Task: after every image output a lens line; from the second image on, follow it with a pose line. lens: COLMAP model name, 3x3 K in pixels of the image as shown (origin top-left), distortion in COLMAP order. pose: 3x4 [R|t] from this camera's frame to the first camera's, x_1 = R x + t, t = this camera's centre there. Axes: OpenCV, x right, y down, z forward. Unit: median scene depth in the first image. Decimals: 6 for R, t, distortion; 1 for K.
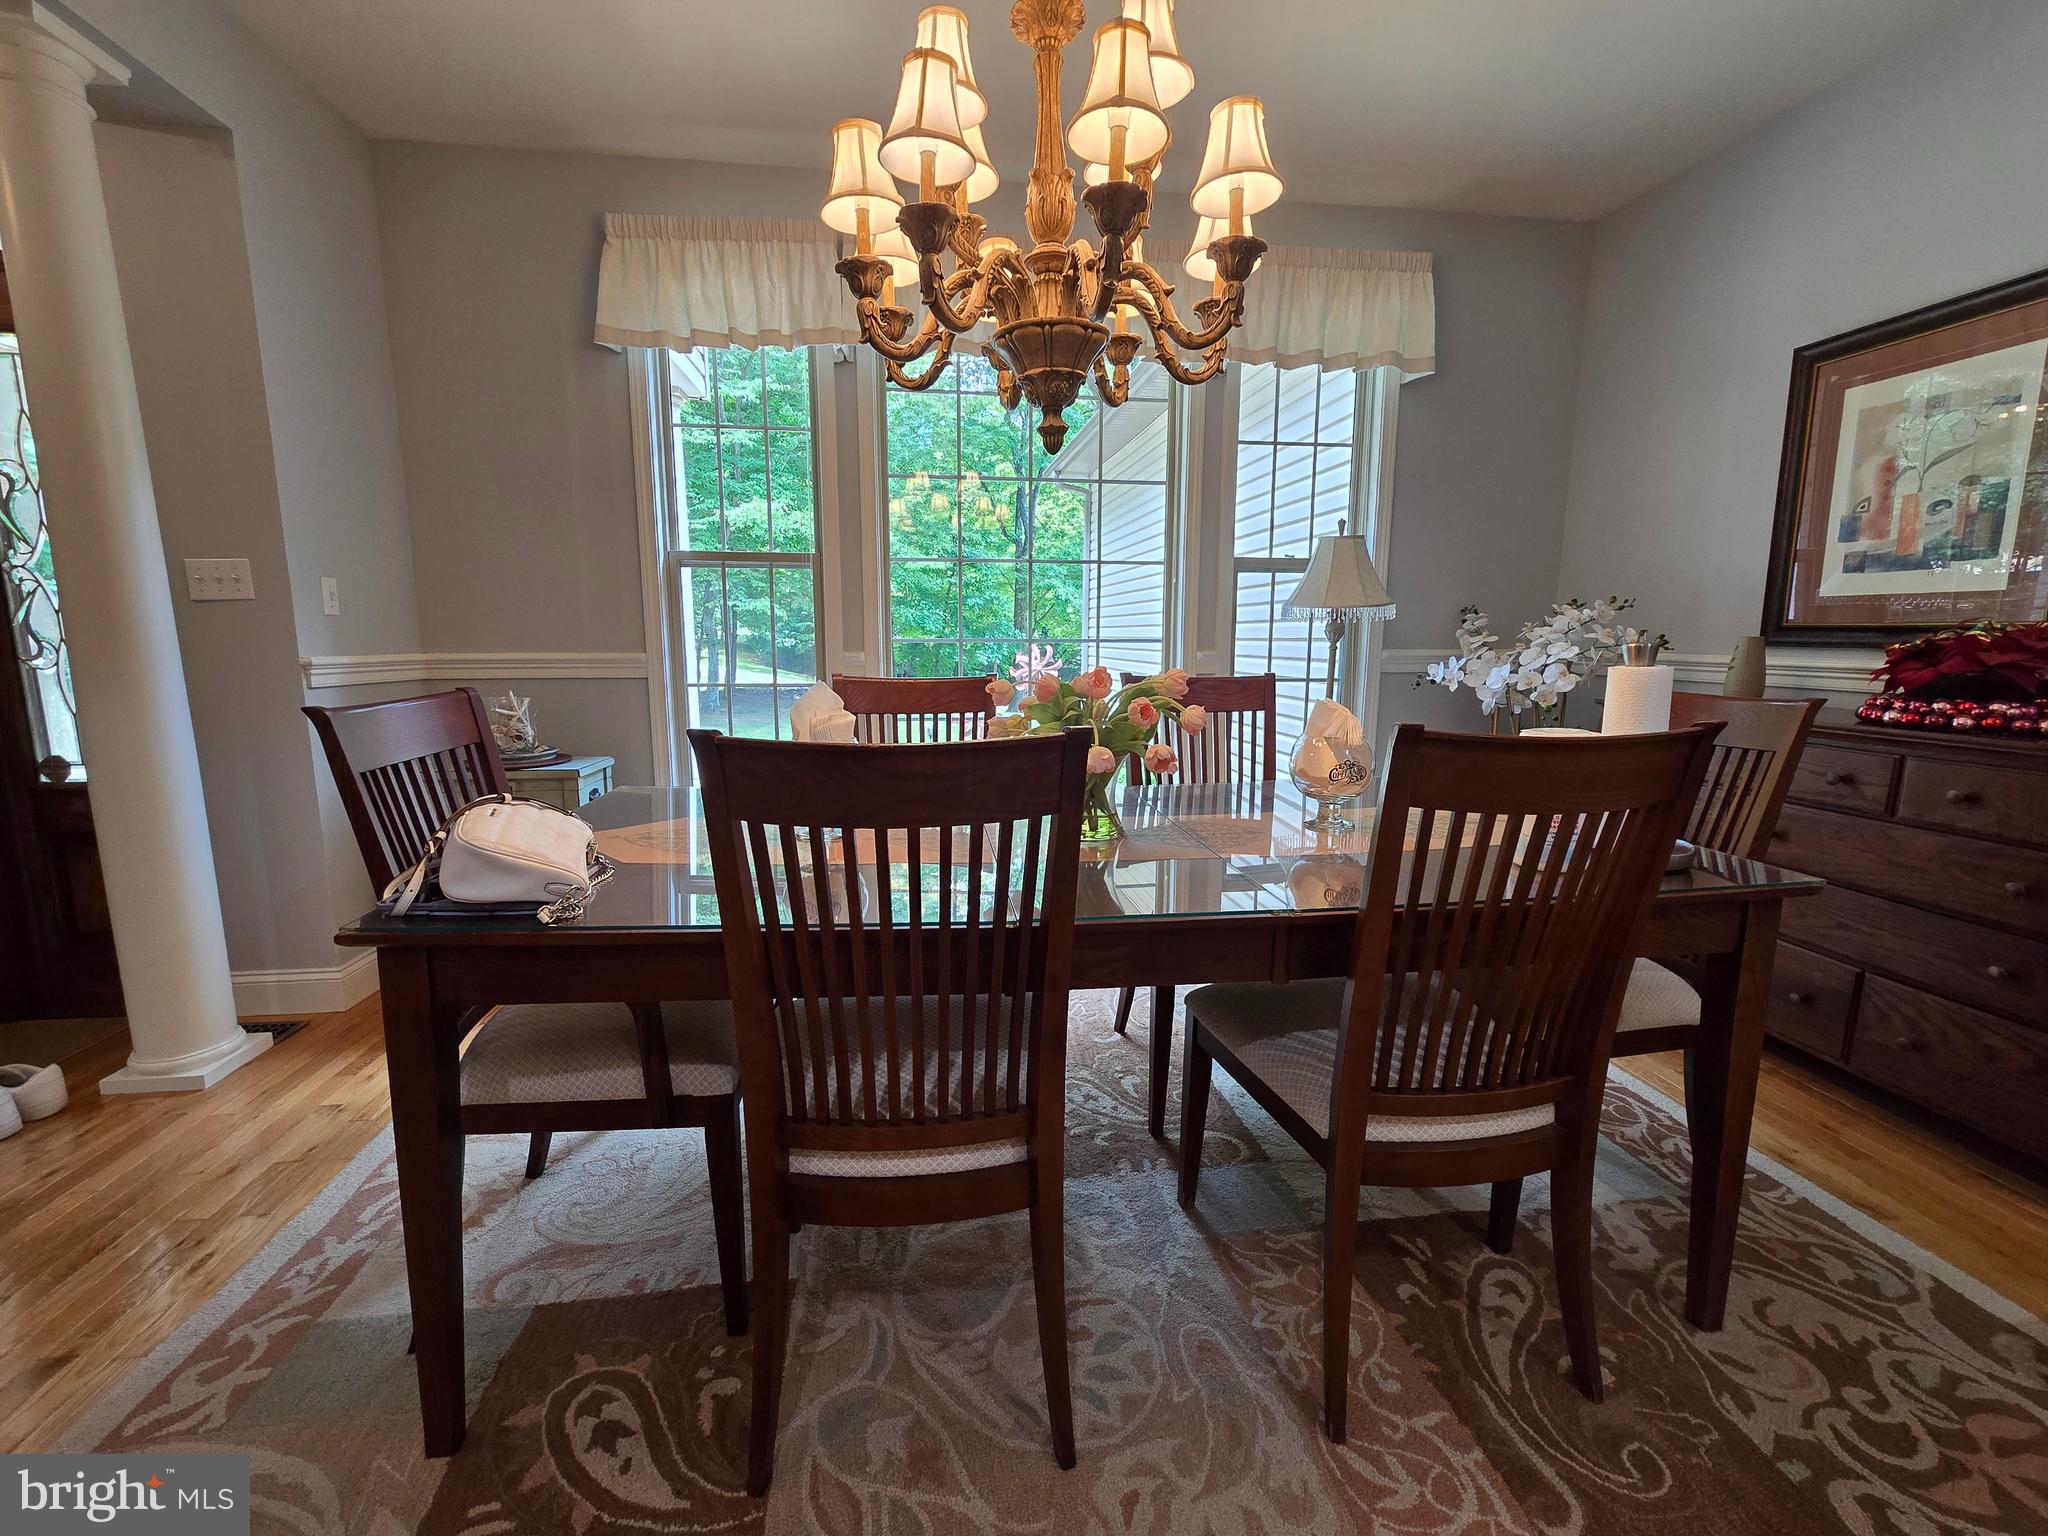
lens RADIAL K [[836.3, 0, 1017.8], [0, 836.3, 767.6], [0, 0, 1]] dist [-0.003955, 0.000339]
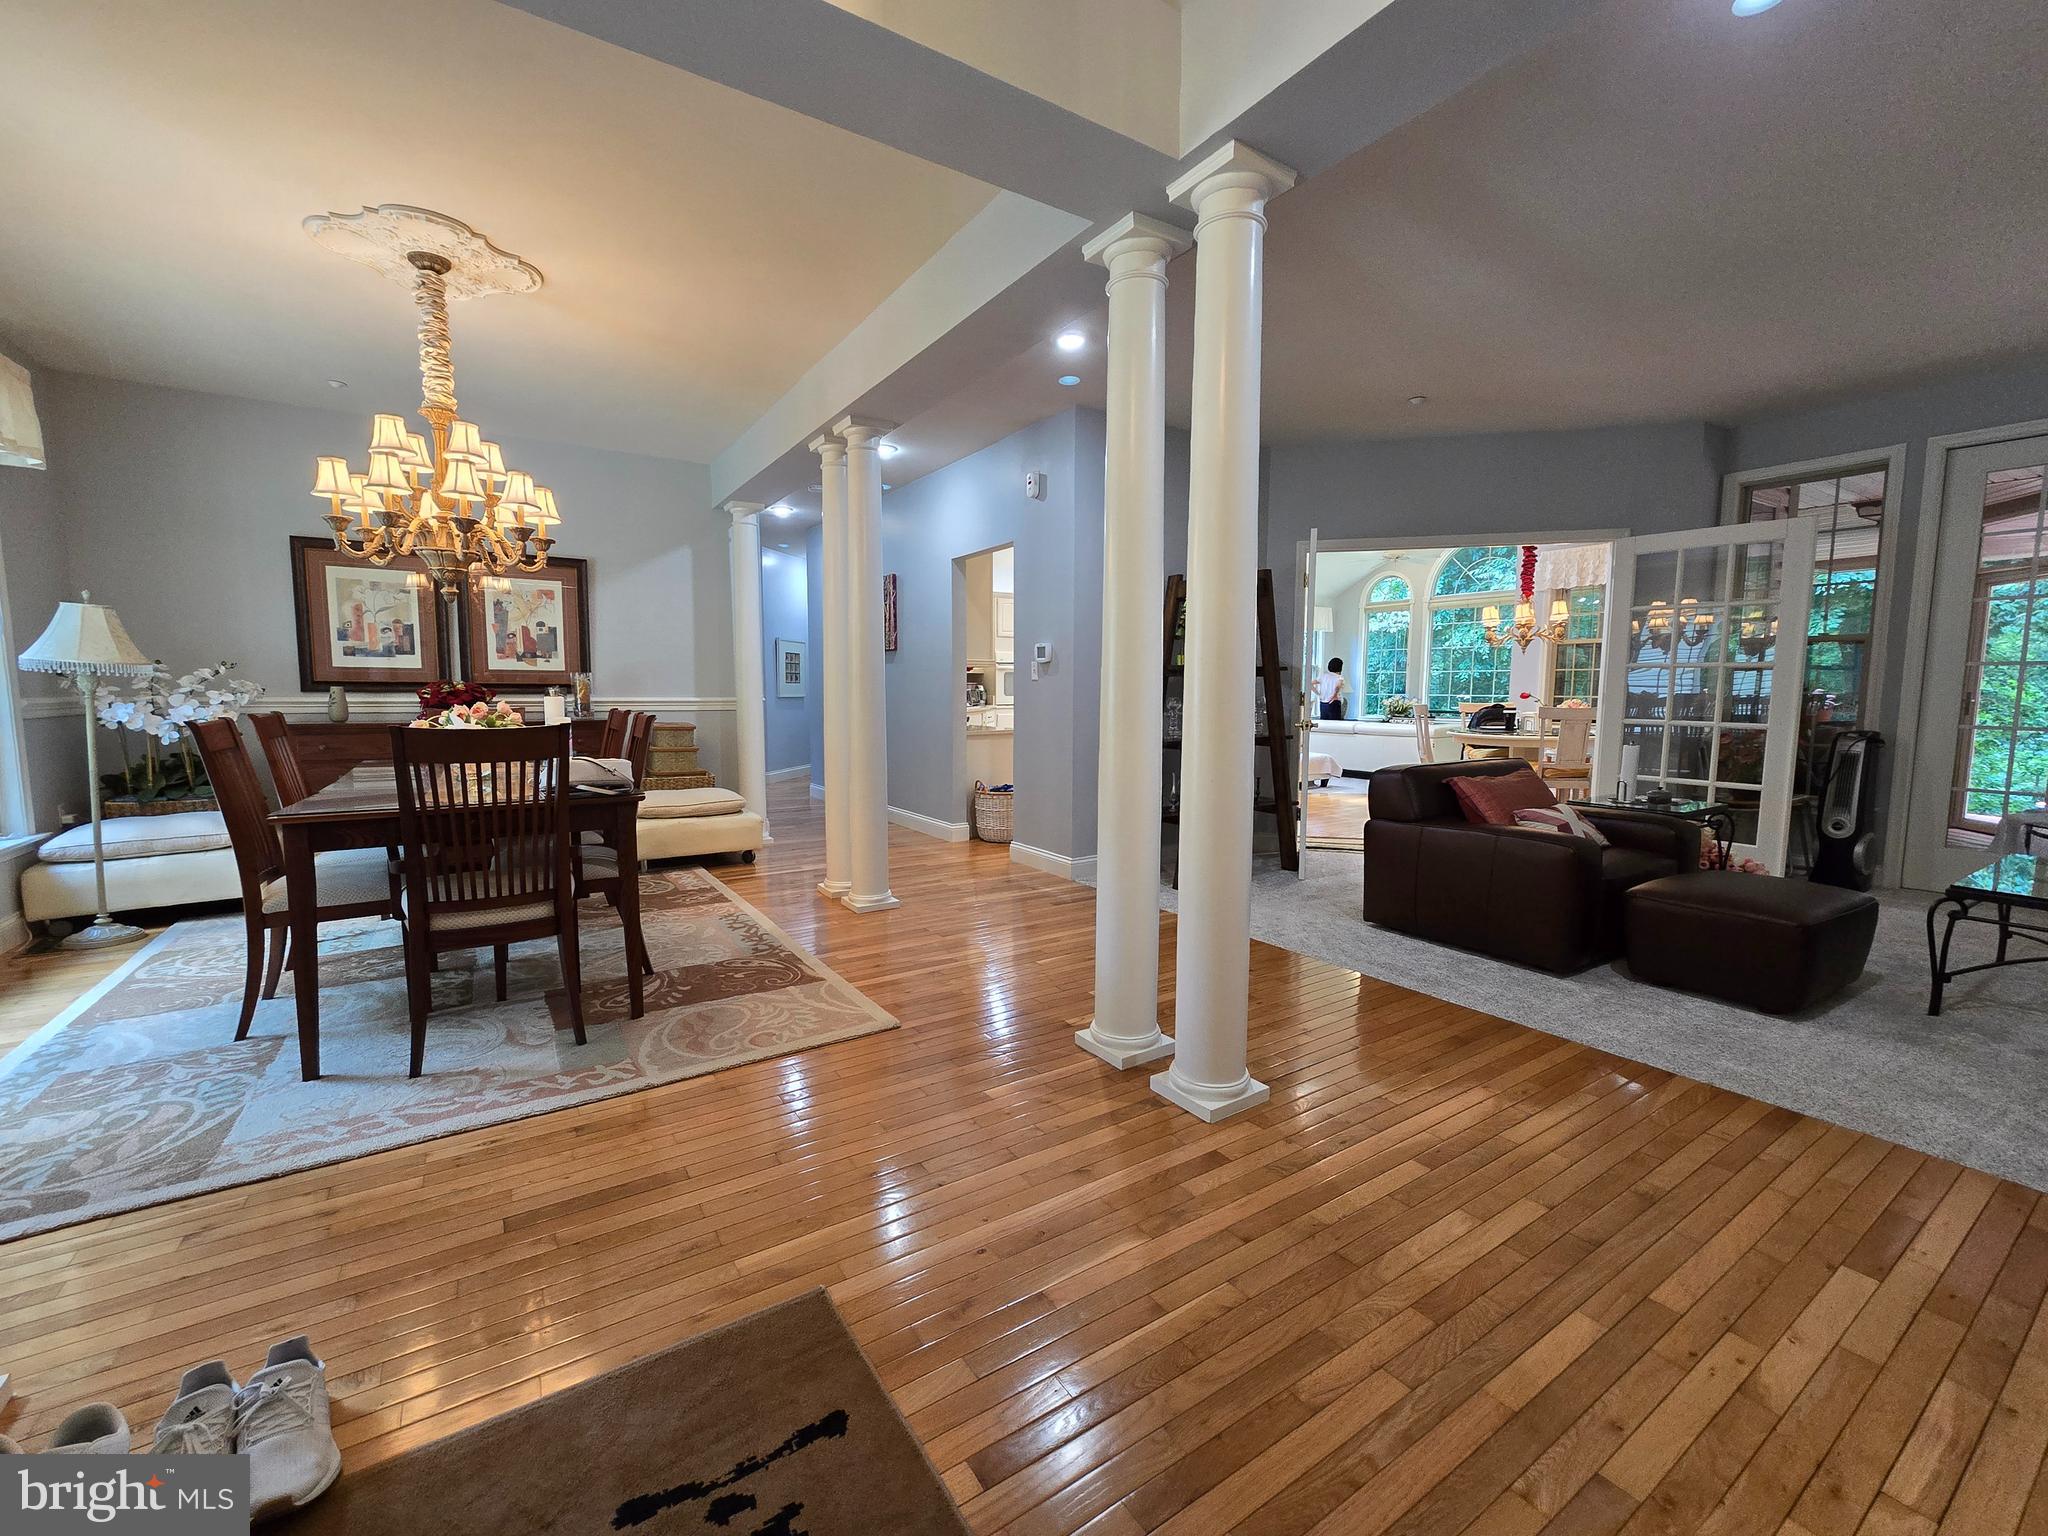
lens RADIAL K [[839.7, 0, 1015.6], [0, 839.7, 769.3], [0, 0, 1]] dist [-0.002216, 0.000574]
pose [[-0.426548, -0.093527, 0.899616, -1.666343], [0.128376, 0.978309, 0.162577, -0.087200], [-0.895308, 0.184836, -0.405289, 0.429276]]
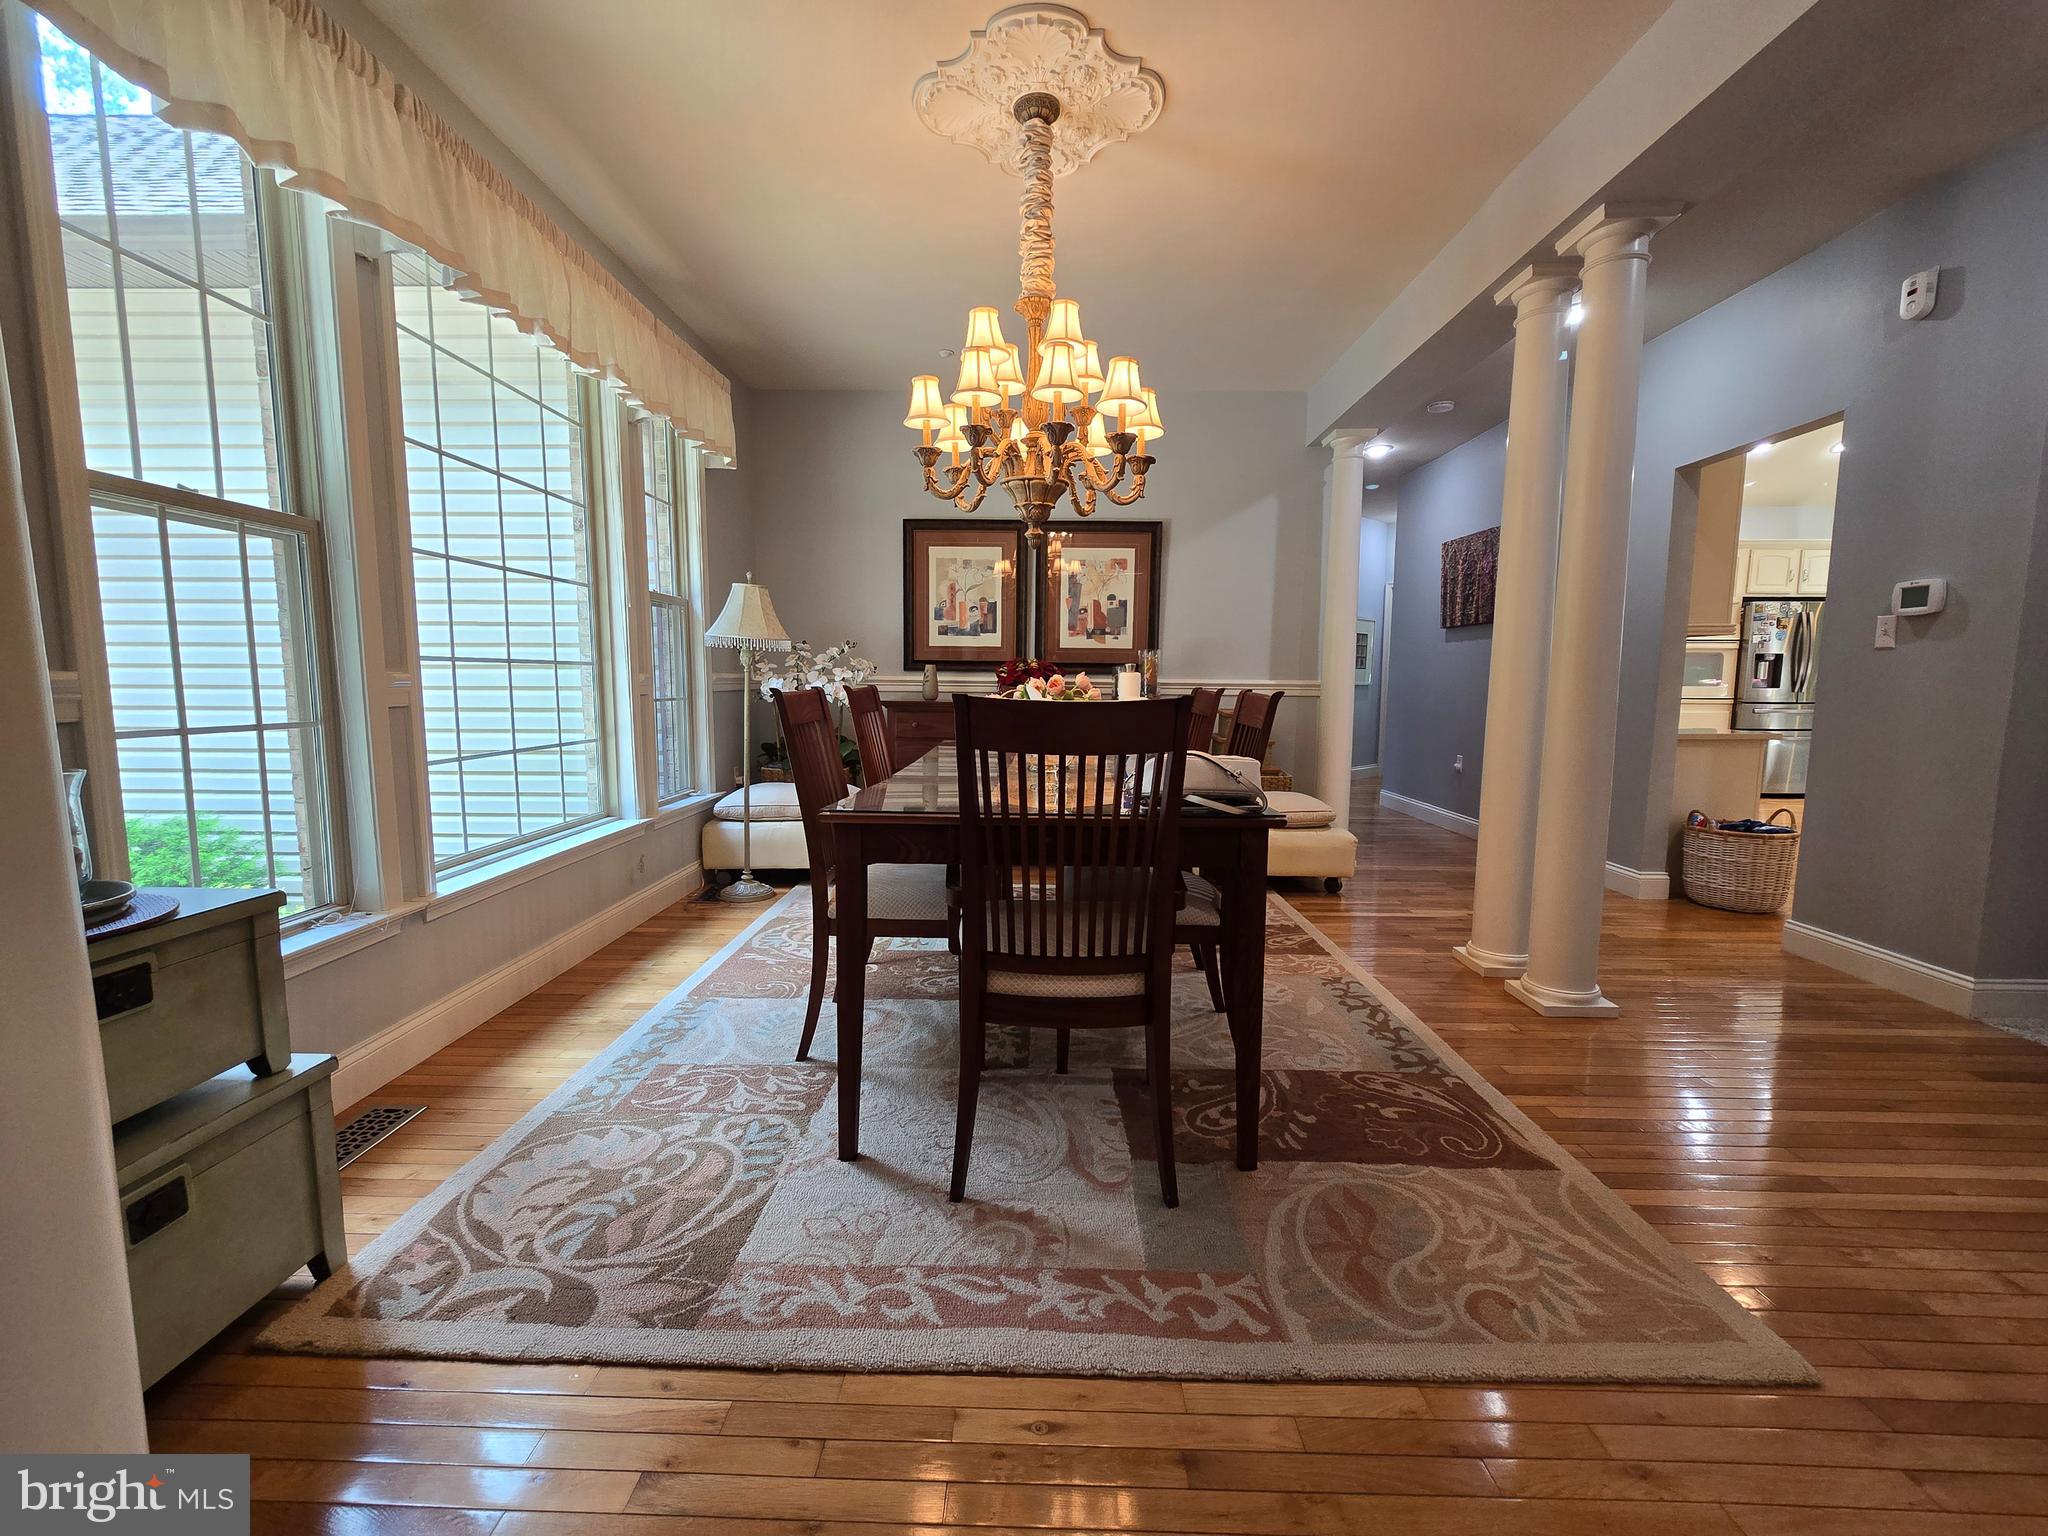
lens RADIAL K [[836.3, 0, 1017.8], [0, 836.3, 767.6], [0, 0, 1]] dist [-0.003955, 0.000339]
pose [[0.153211, -0.107334, 0.982347, -1.101260], [0.139858, 0.986433, 0.085968, -0.062876], [-0.978246, 0.124218, 0.166144, 0.528225]]
